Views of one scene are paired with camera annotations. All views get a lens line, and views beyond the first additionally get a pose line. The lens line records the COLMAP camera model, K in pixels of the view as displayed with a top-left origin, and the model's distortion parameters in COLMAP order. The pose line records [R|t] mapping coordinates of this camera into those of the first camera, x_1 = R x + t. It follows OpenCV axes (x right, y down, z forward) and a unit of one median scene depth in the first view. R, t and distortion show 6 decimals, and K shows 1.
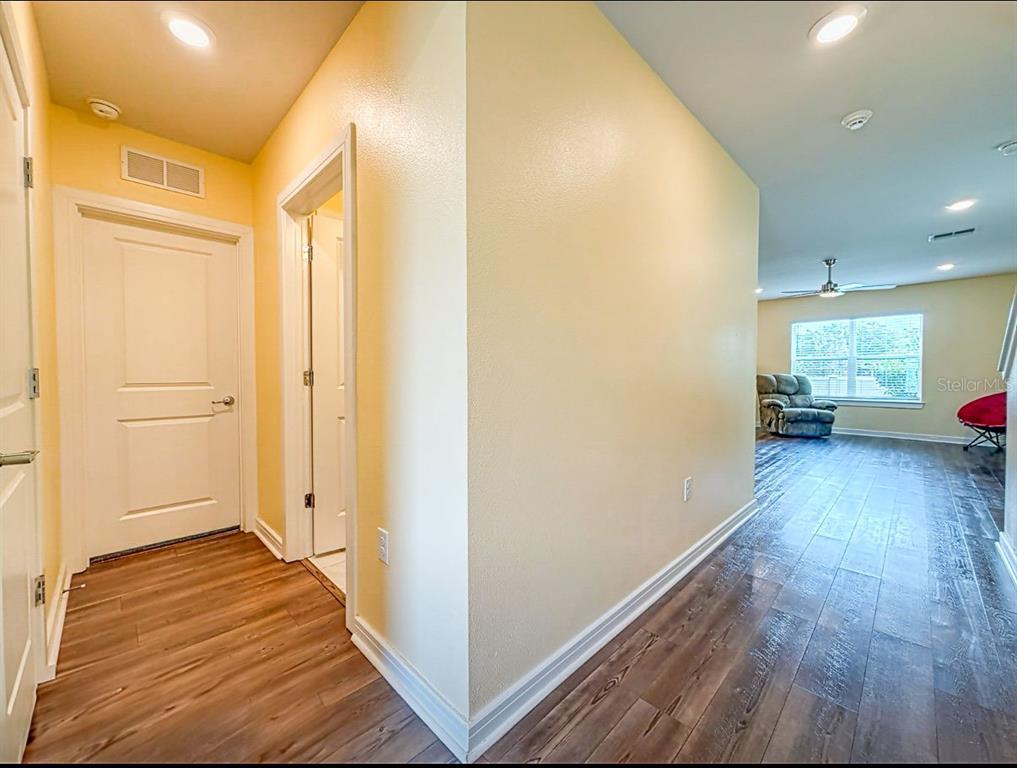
lens RADIAL K [[407.1, 0, 508.5], [0, 407.1, 384.0], [0, 0, 1]] dist [-0.000804, 0.000227]
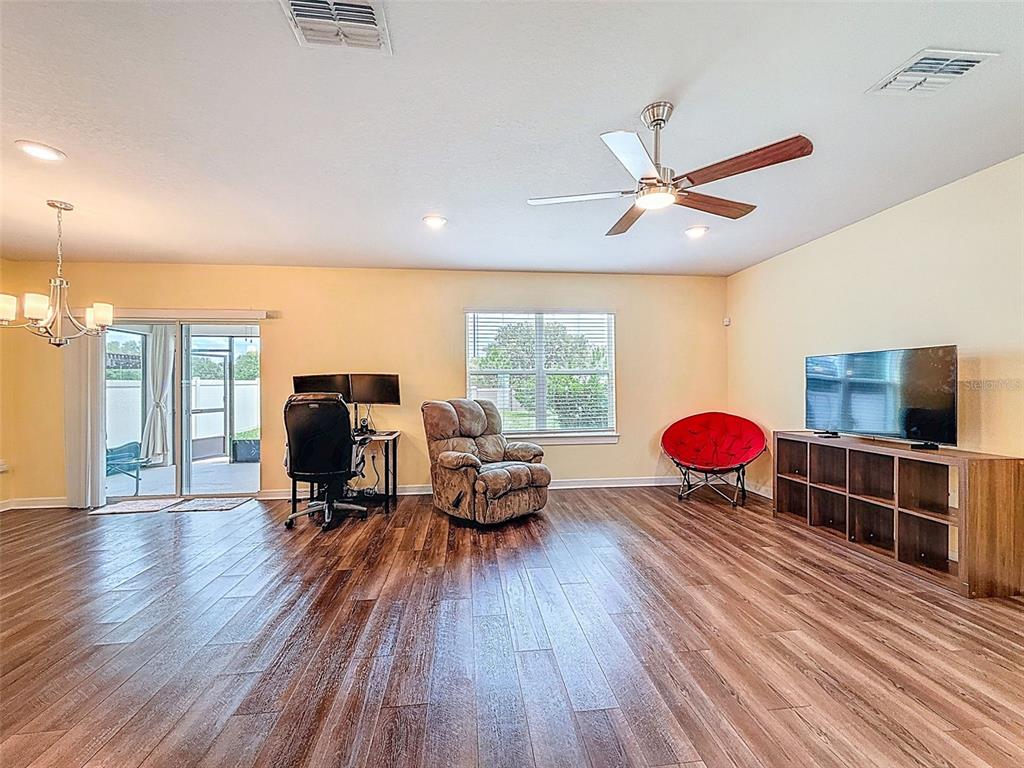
lens RADIAL K [[409.9, 0, 512.0], [0, 409.9, 384.0], [0, 0, 1]] dist [-0.000804, 0.000227]
pose [[0.613699, -0.003728, 0.789531, 0.317911], [0.033180, 0.999227, -0.021073, -0.035259], [-0.788842, 0.039129, 0.613349, 0.693626]]
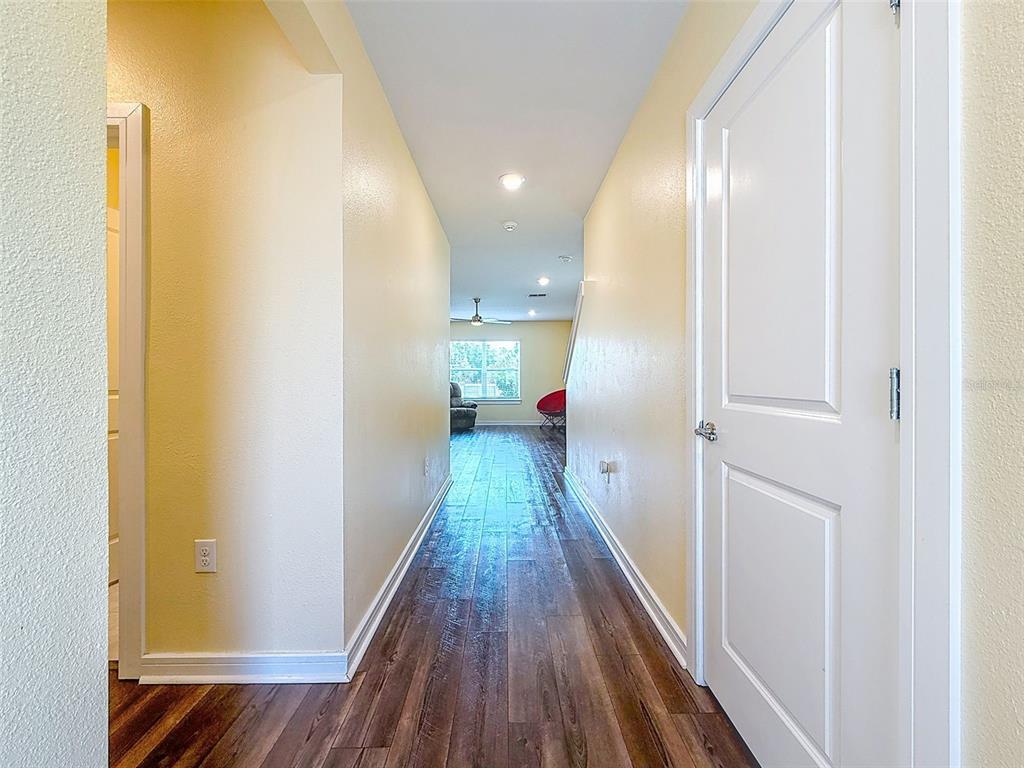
lens RADIAL K [[414.4, 0, 510.9], [0, 414.4, 390.9], [0, 0, 1]] dist [0.001830, 0.000099]
pose [[0.698817, -0.020414, 0.715010, -0.108709], [0.022795, 0.999721, 0.006264, 0.001734], [-0.714938, 0.011921, 0.699087, -0.050275]]
